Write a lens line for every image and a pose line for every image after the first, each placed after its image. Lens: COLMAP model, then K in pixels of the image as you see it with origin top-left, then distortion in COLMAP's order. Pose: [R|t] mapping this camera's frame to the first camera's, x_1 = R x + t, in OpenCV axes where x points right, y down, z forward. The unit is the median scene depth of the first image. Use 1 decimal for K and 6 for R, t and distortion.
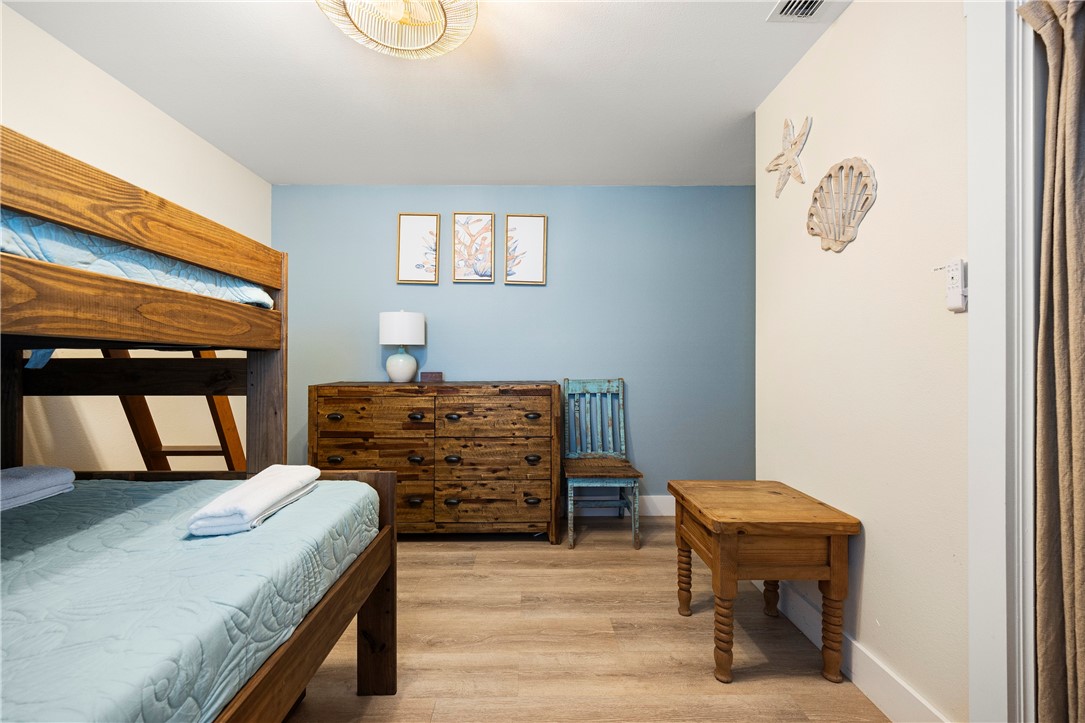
lens RADIAL K [[421.9, 0, 542.5], [0, 421.9, 361.5], [0, 0, 1]] dist [0.000263, -0.000001]
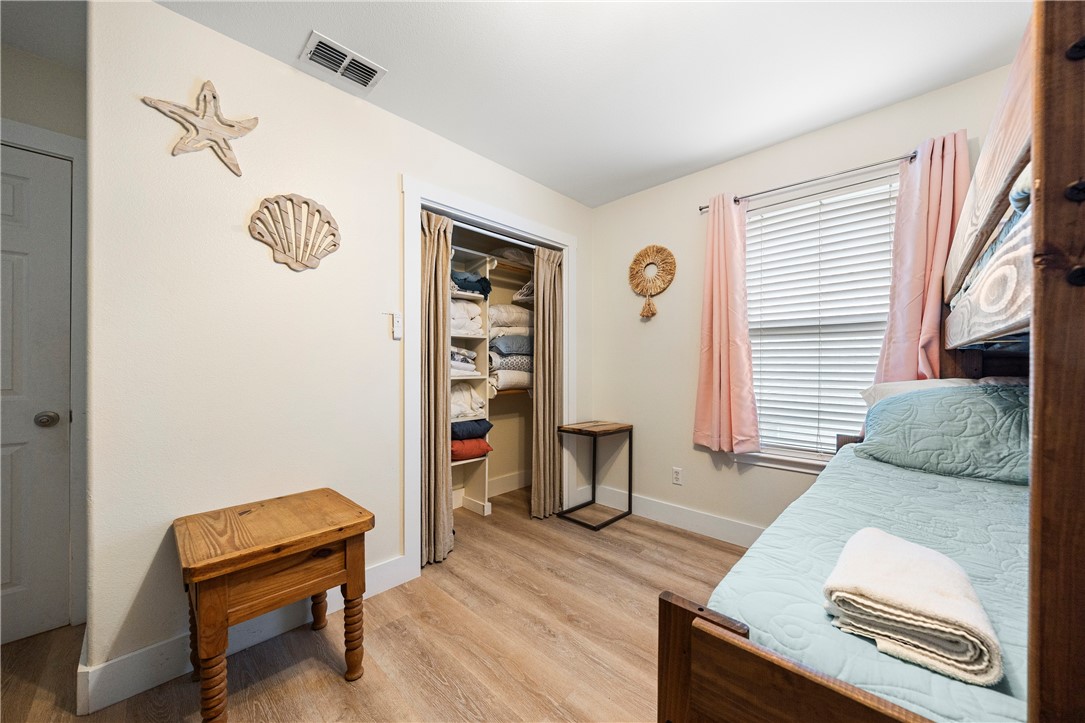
lens RADIAL K [[394.9, 0, 542.5], [0, 394.9, 361.5], [0, 0, 1]] dist [-0.000854, -0.000111]
pose [[-0.694169, 0.003444, 0.719804, -0.525001], [0.001464, 0.999993, -0.003372, -0.005821], [-0.719811, -0.001287, -0.694169, 1.216156]]
